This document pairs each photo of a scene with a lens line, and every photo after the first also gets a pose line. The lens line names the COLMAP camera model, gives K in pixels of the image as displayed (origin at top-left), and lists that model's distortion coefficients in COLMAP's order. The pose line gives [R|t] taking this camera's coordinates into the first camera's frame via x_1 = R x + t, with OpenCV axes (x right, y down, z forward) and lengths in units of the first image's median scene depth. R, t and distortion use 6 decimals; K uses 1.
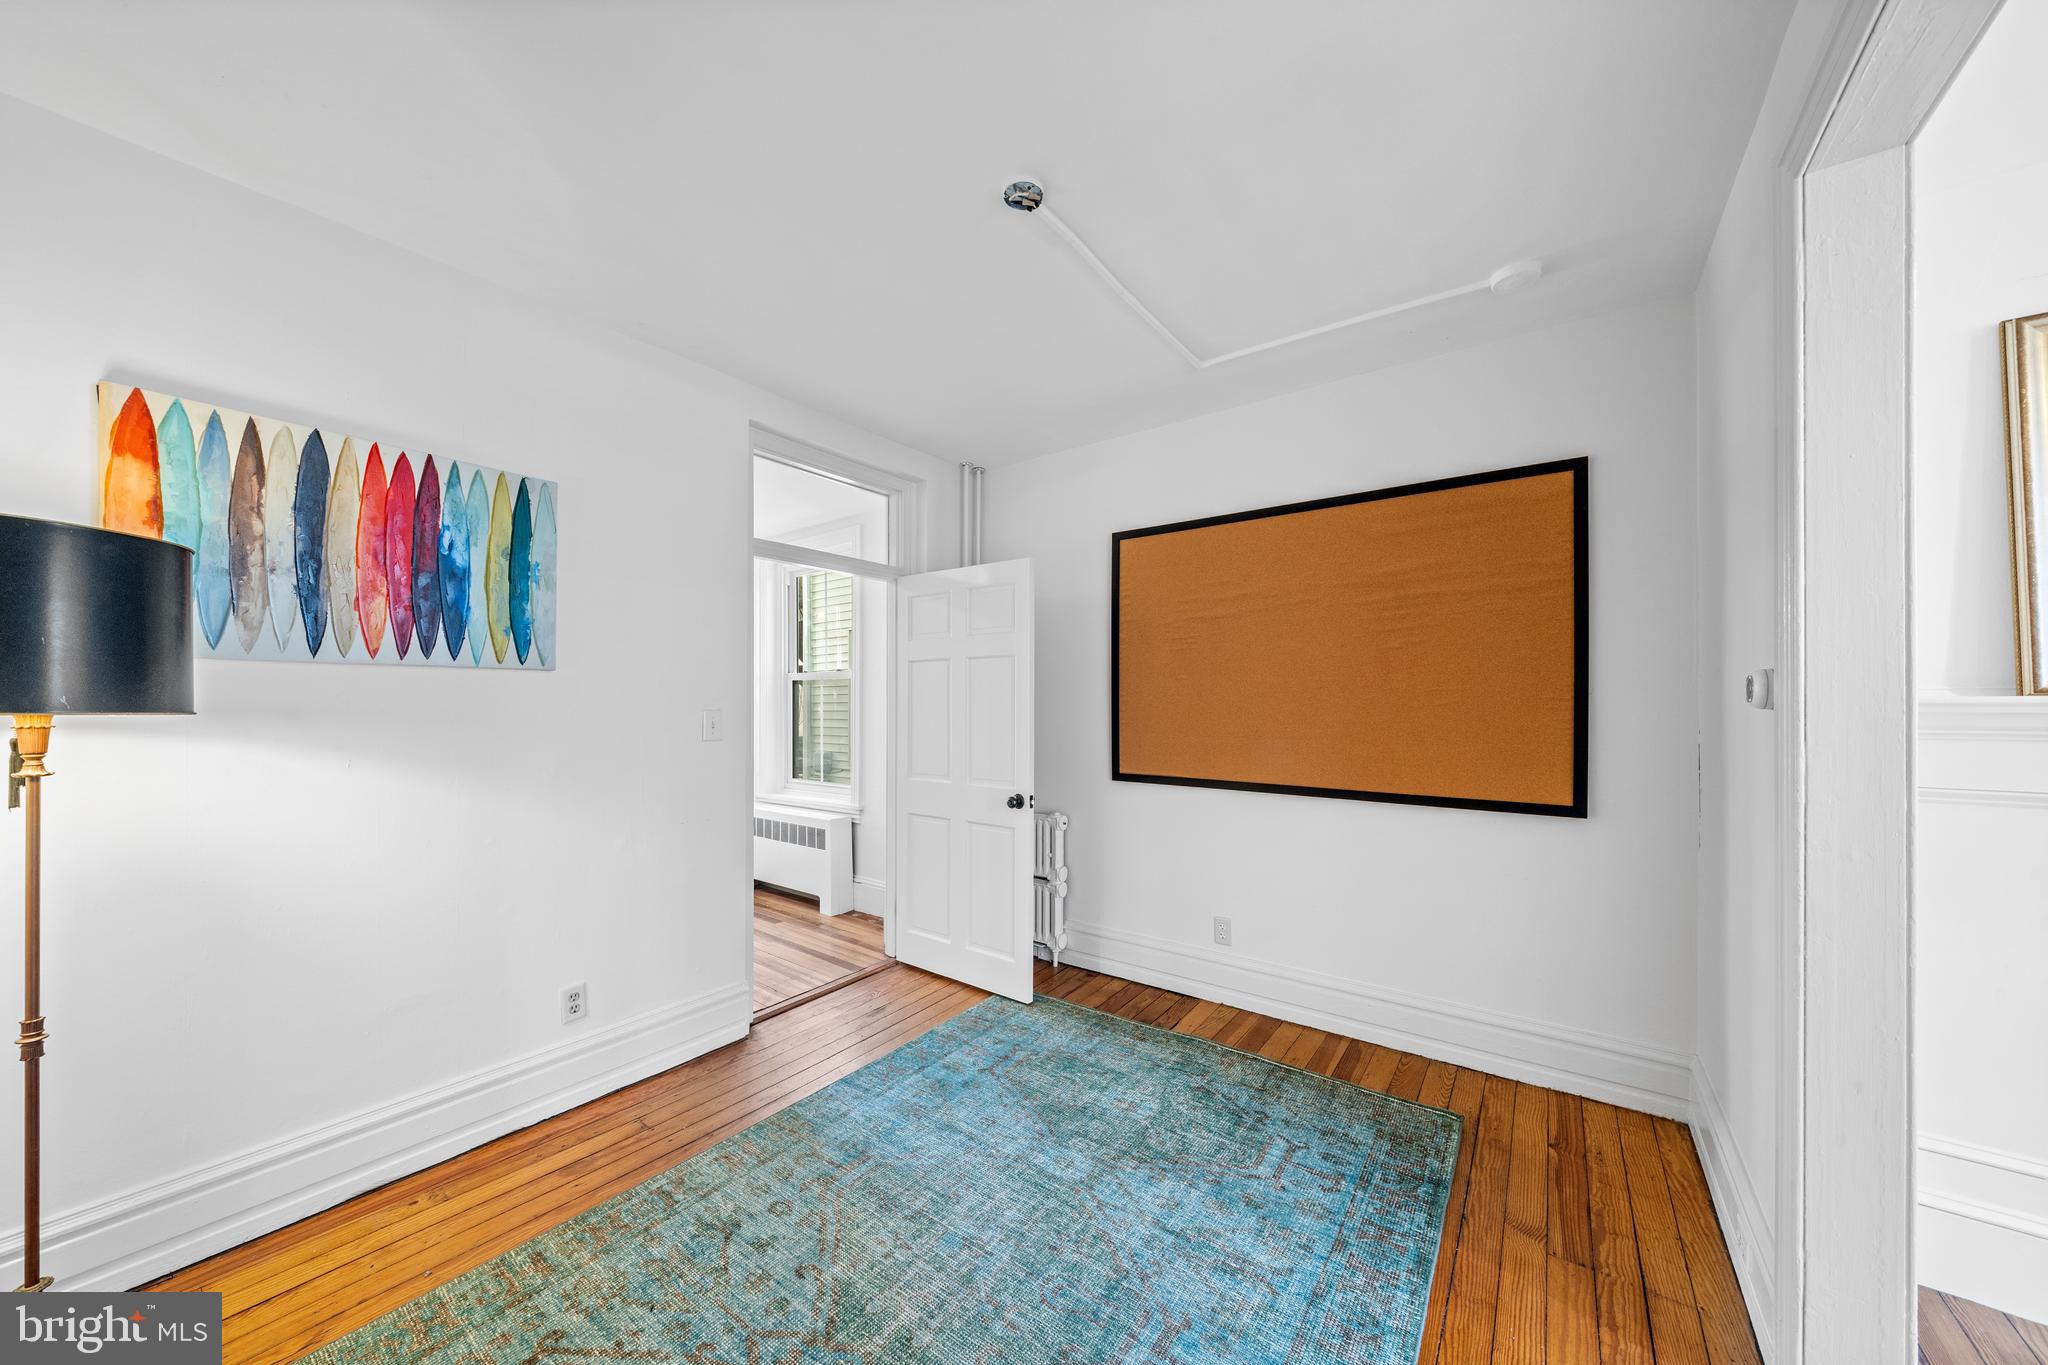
lens RADIAL K [[700.8, 0, 1023.5], [0, 700.8, 700.4], [0, 0, 1]] dist [-0.002239, -0.000202]
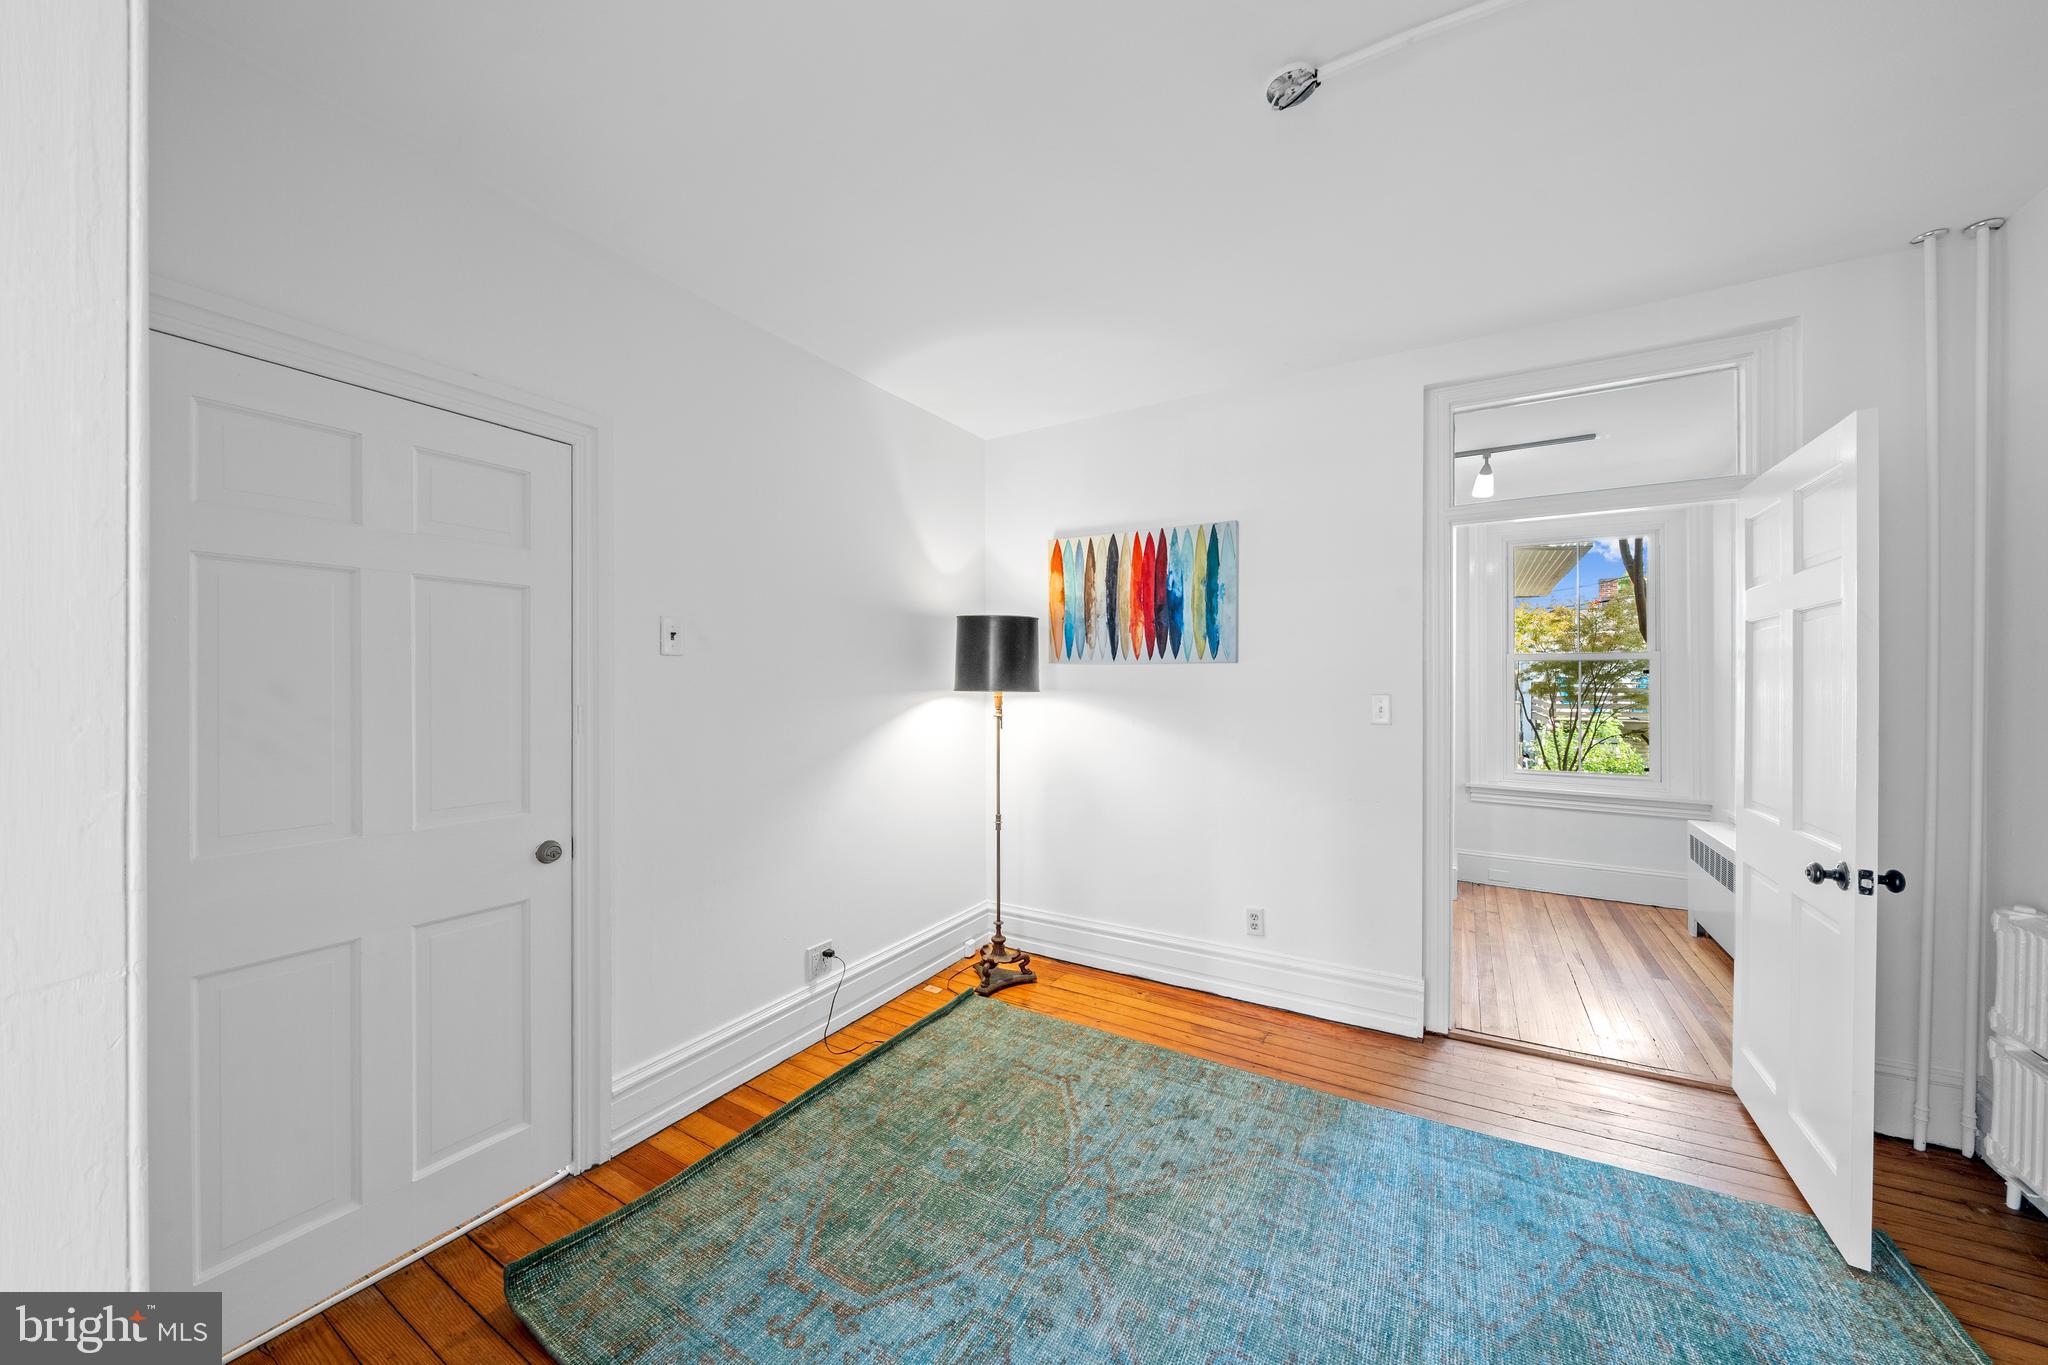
lens RADIAL K [[711.1, 0, 1026.2], [0, 711.1, 681.4], [0, 0, 1]] dist [-0.001398, 0.000038]
pose [[0.125830, -0.002830, -0.992048, 0.680117], [0.002368, 0.999994, -0.002553, -0.004865], [0.992049, -0.002028, 0.125836, 0.483642]]
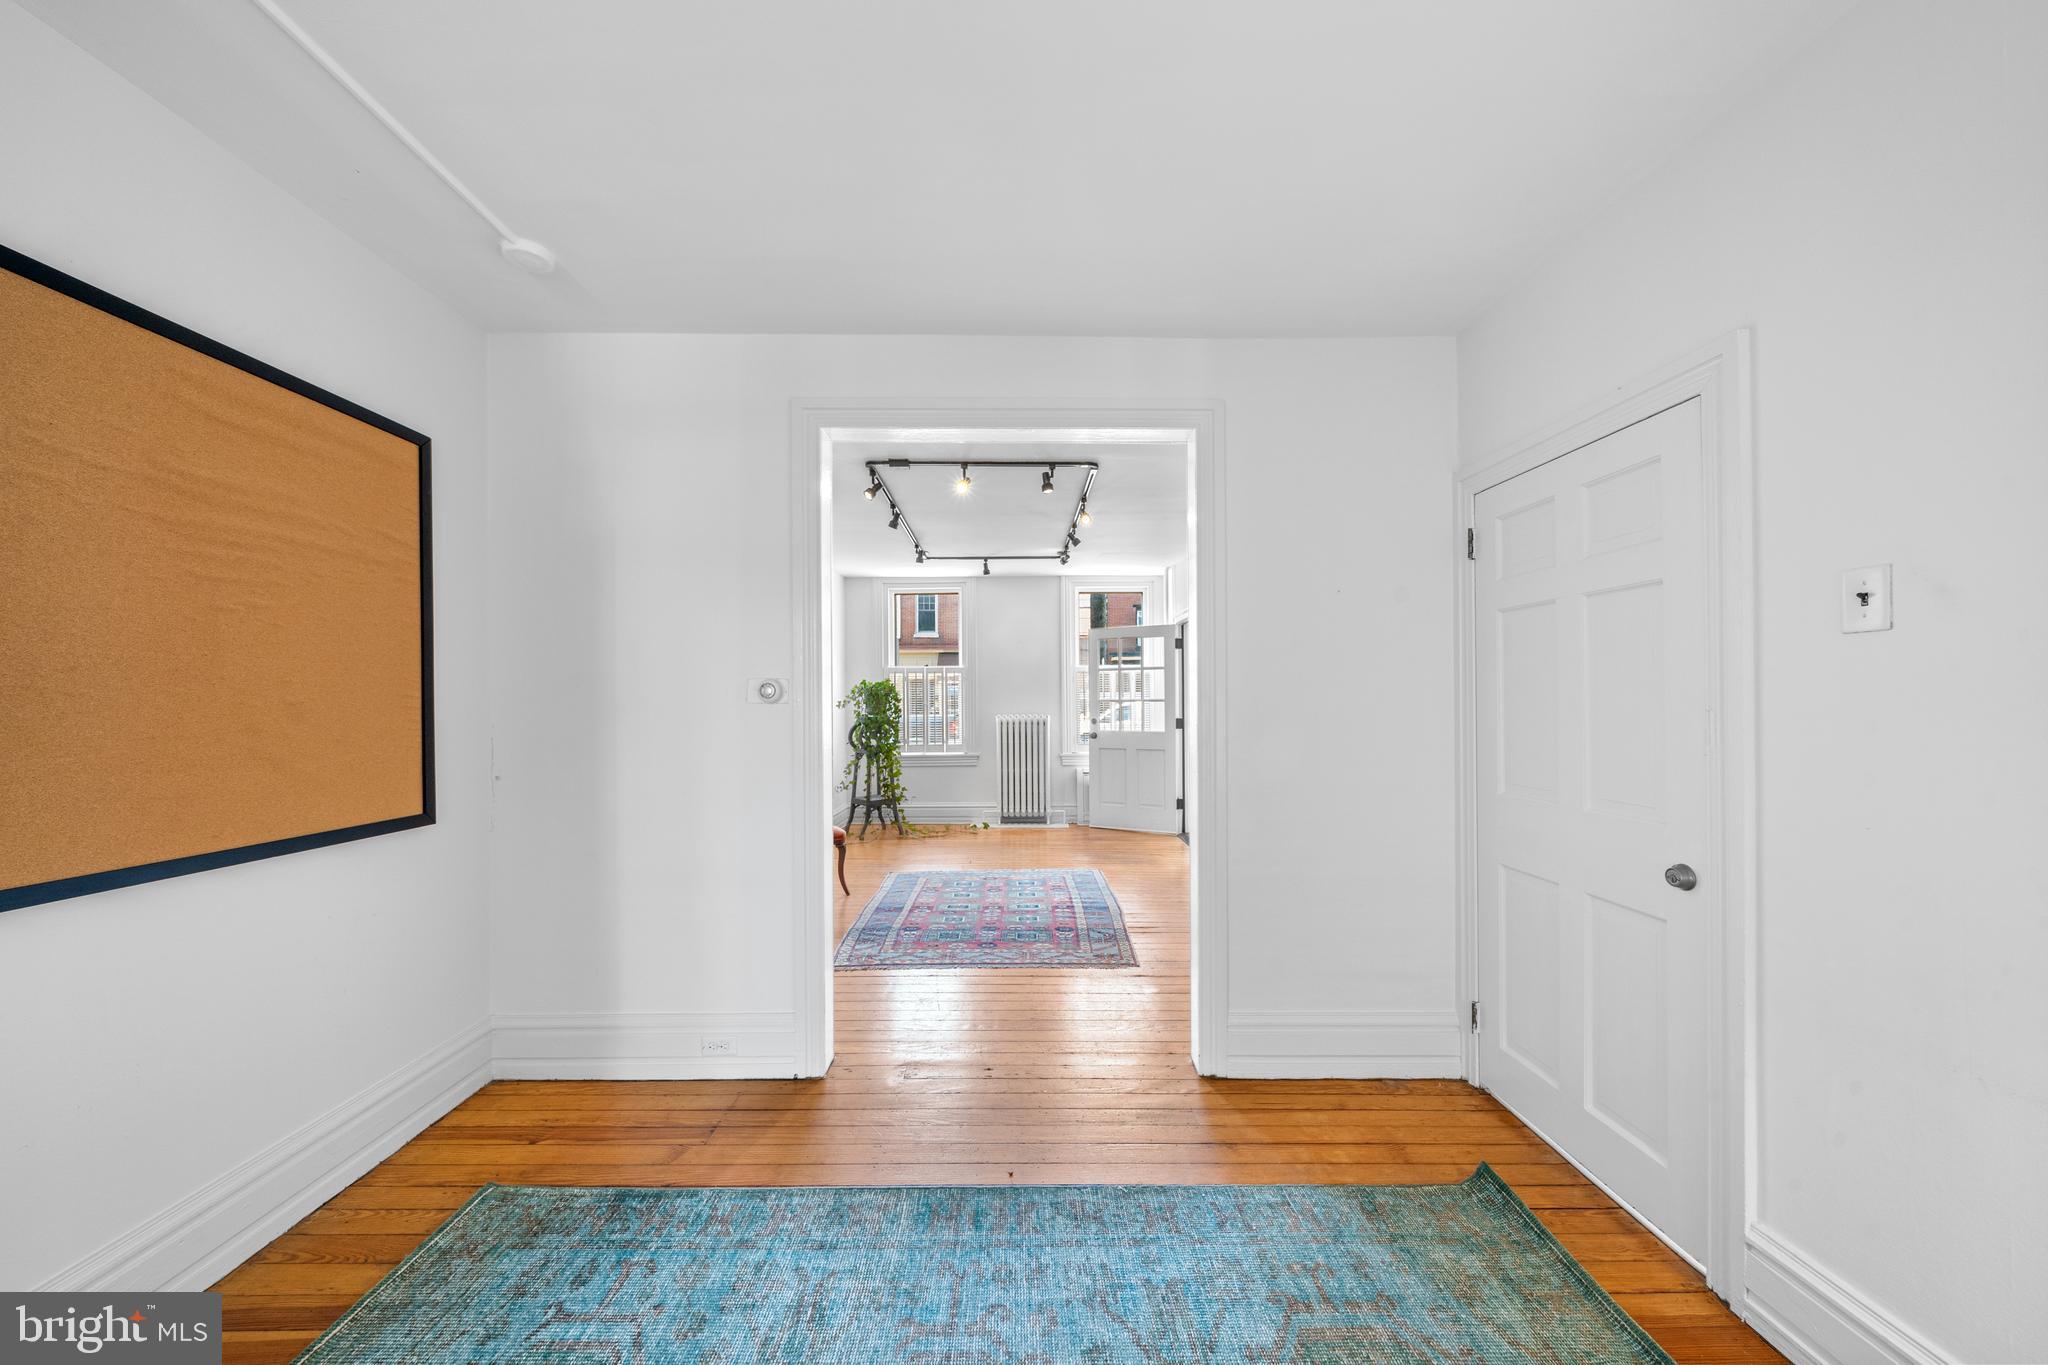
lens RADIAL K [[700.8, 0, 1023.5], [0, 700.8, 700.4], [0, 0, 1]] dist [-0.002239, -0.000202]
pose [[-0.604527, 0.009804, 0.796524, -0.474326], [0.002510, 0.999943, -0.010402, 0.016906], [-0.796581, -0.004289, -0.604517, 1.053032]]
